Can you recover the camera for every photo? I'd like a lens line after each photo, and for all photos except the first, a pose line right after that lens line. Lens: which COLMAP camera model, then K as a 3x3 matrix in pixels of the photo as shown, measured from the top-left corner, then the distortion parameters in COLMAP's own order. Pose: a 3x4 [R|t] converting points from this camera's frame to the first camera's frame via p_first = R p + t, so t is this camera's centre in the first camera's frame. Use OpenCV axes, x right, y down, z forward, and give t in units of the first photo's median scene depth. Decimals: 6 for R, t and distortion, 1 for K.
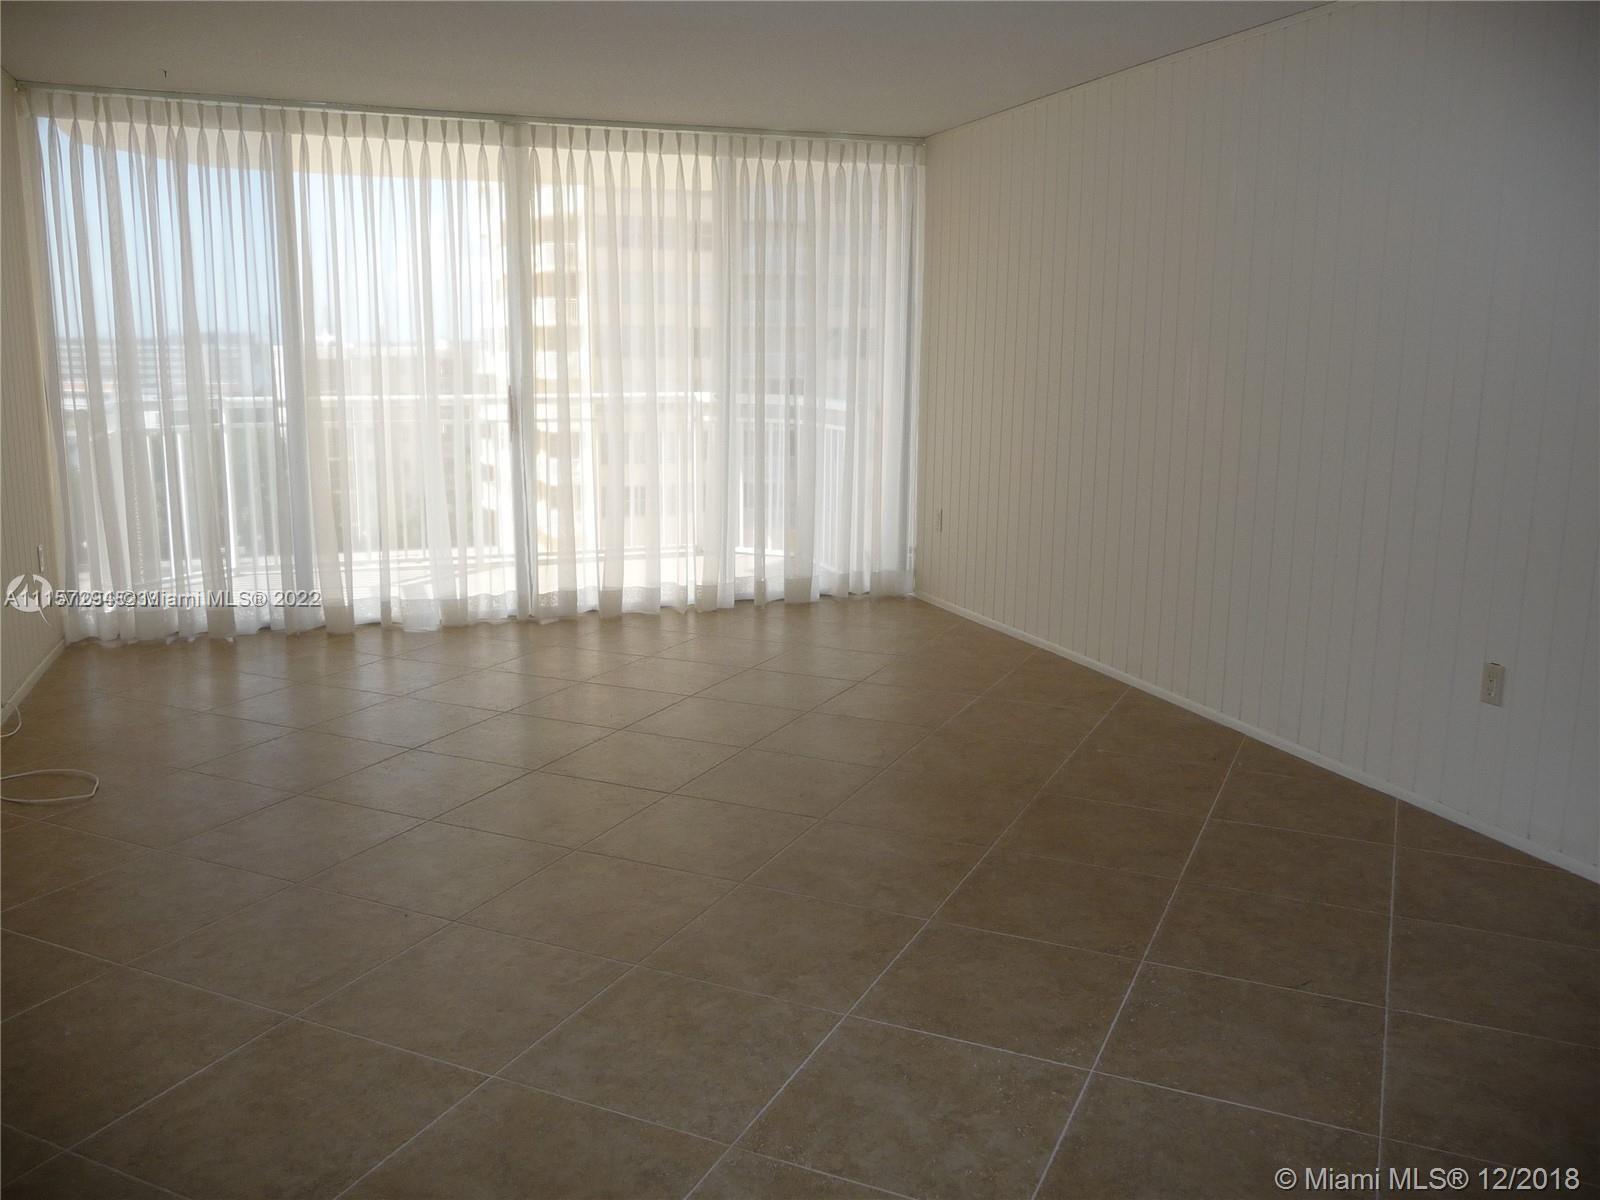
lens RADIAL K [[1309.0, 0, 769.2], [0, 1309.0, 613.4], [0, 0, 1]] dist [-0.042966, 0.038002]
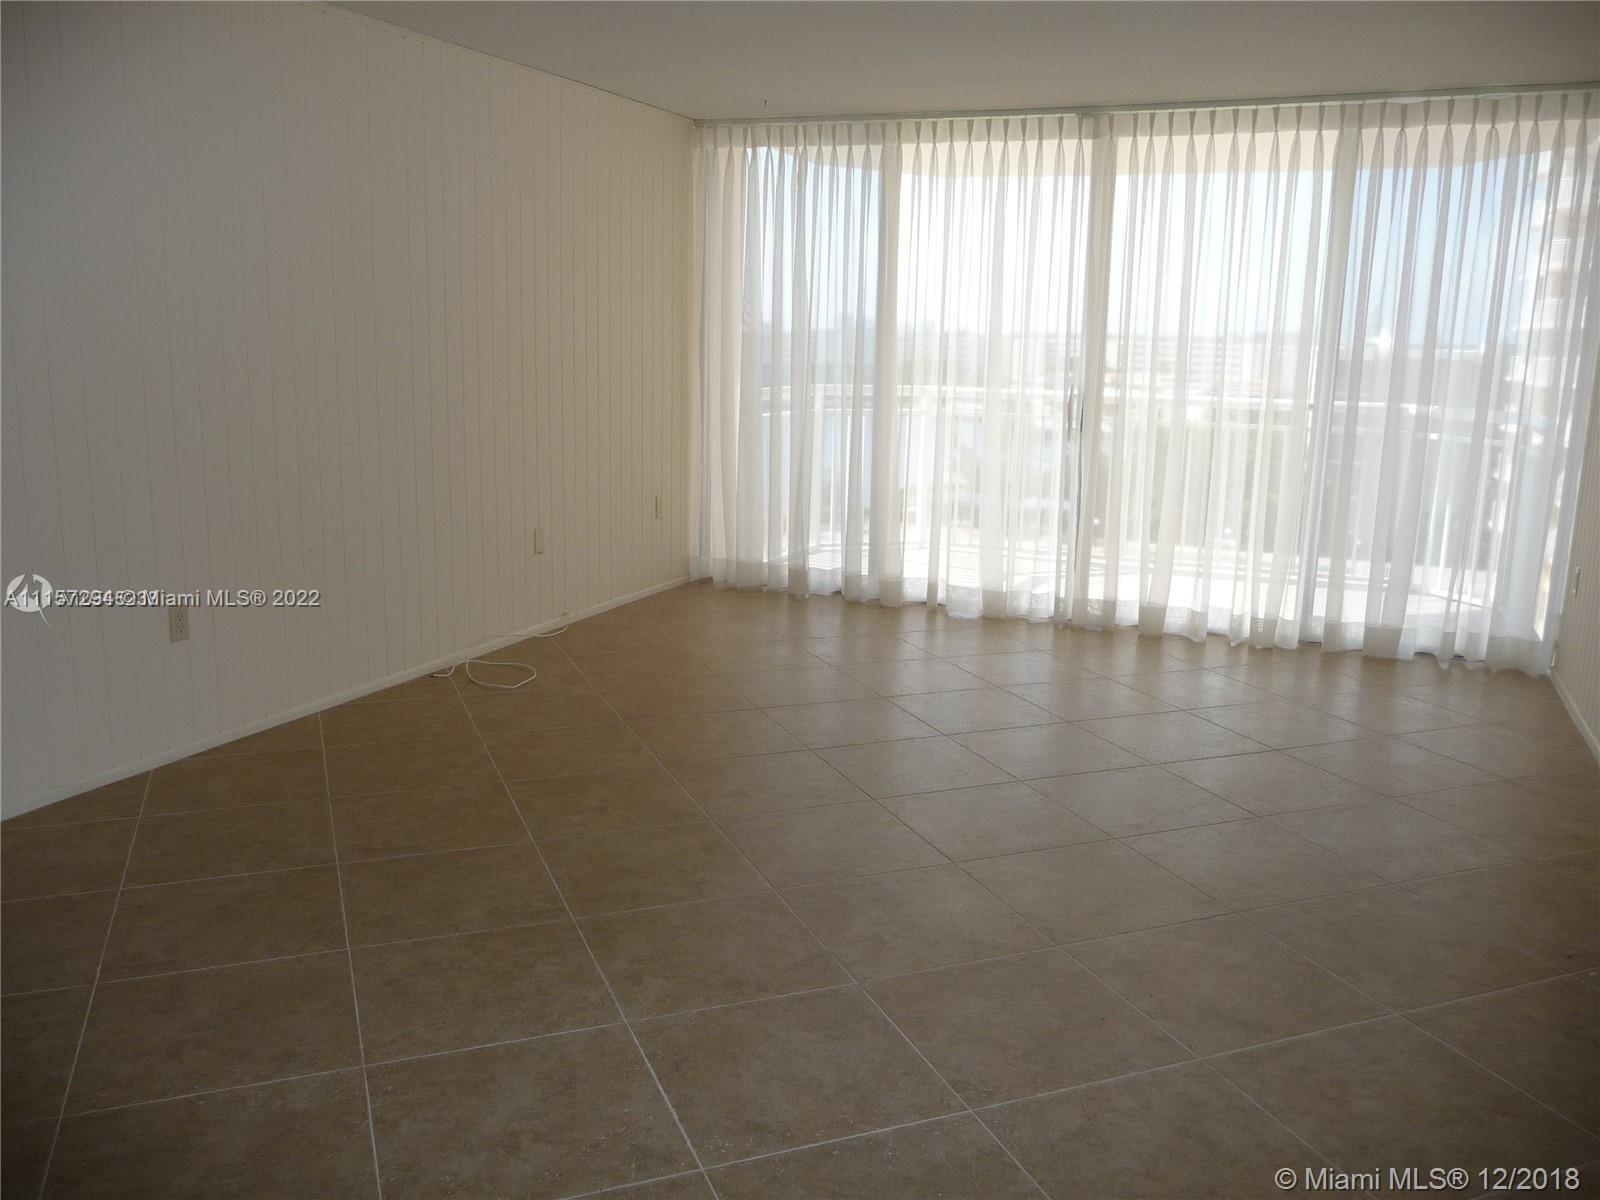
lens RADIAL K [[1309.0, 0, 791.4], [0, 1309.0, 596.5], [0, 0, 1]] dist [-0.042966, 0.038002]
pose [[0.728879, 0.144118, -0.669302, 0.322964], [-0.151698, 0.987290, 0.047388, -0.030951], [0.667625, 0.066992, 0.741478, 0.143741]]
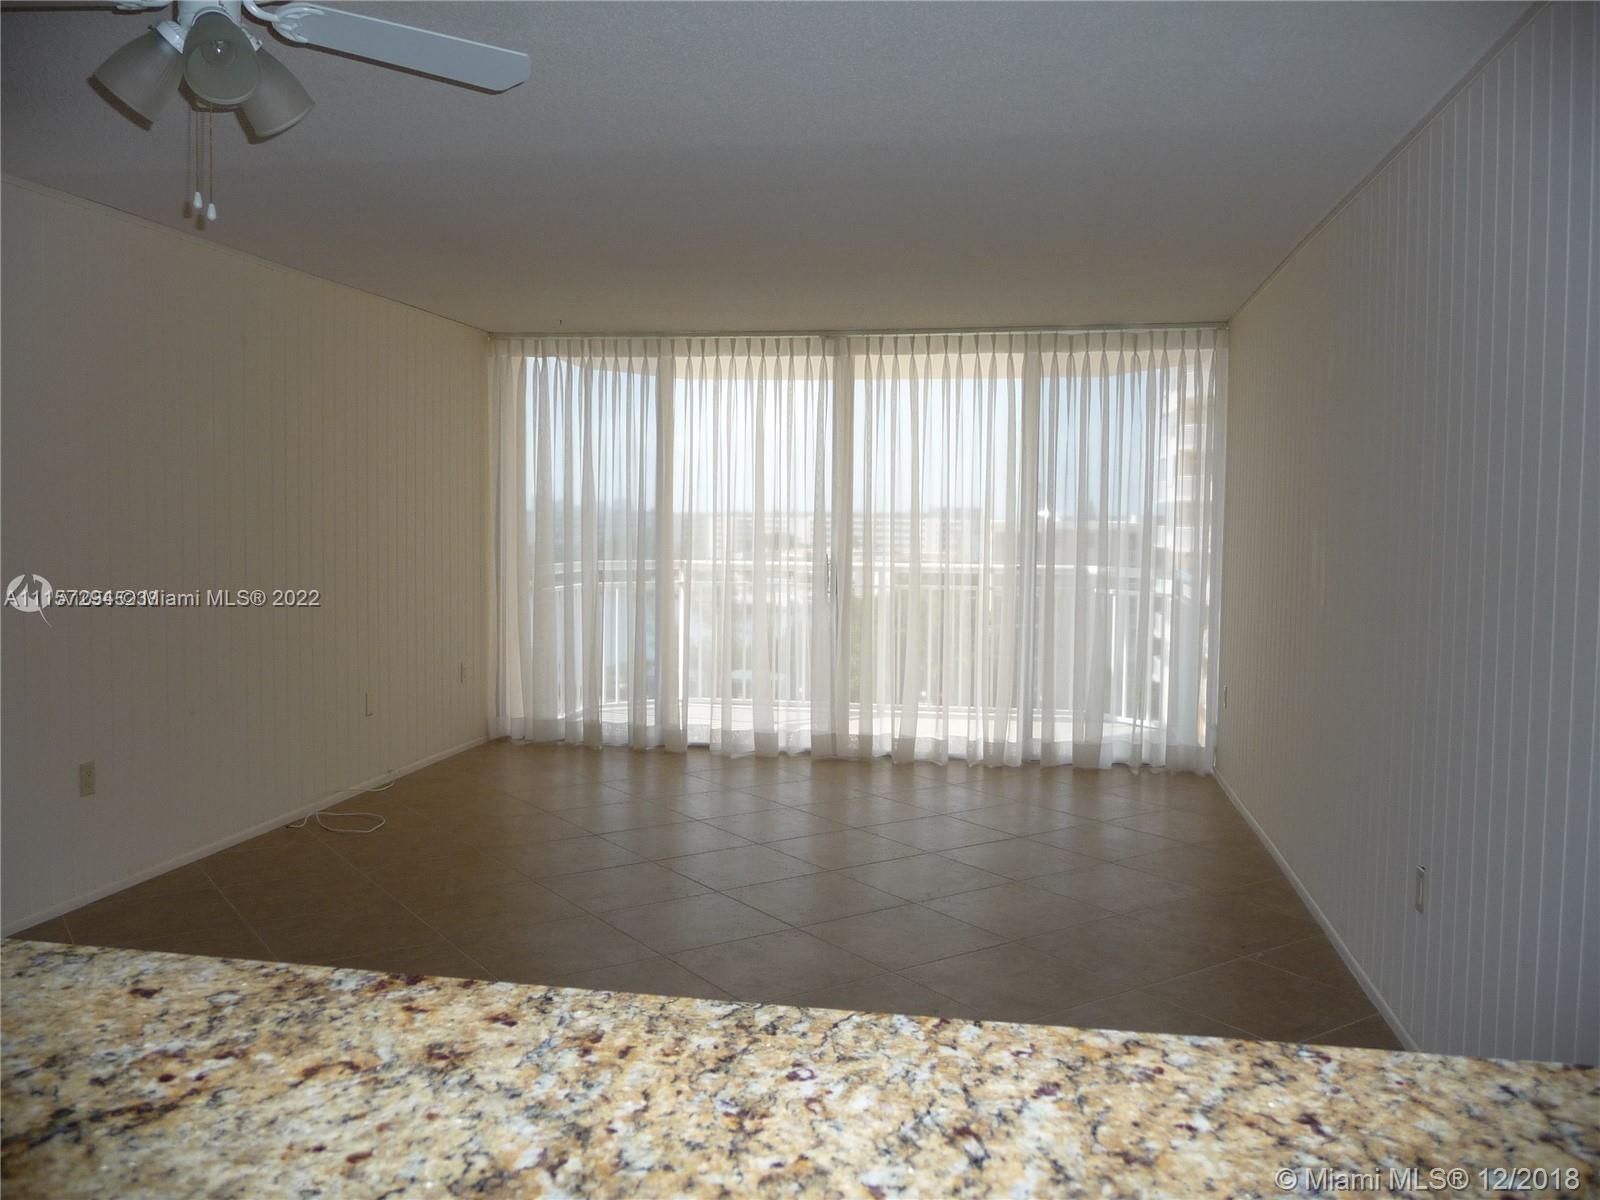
lens RADIAL K [[1309.0, 0, 787.9], [0, 1309.0, 607.3], [0, 0, 1]] dist [-0.042966, 0.038002]
pose [[0.863246, 0.037101, -0.503419, 0.359008], [-0.104720, 0.988761, -0.106700, 0.000786], [0.493802, 0.144826, 0.857429, -0.012503]]
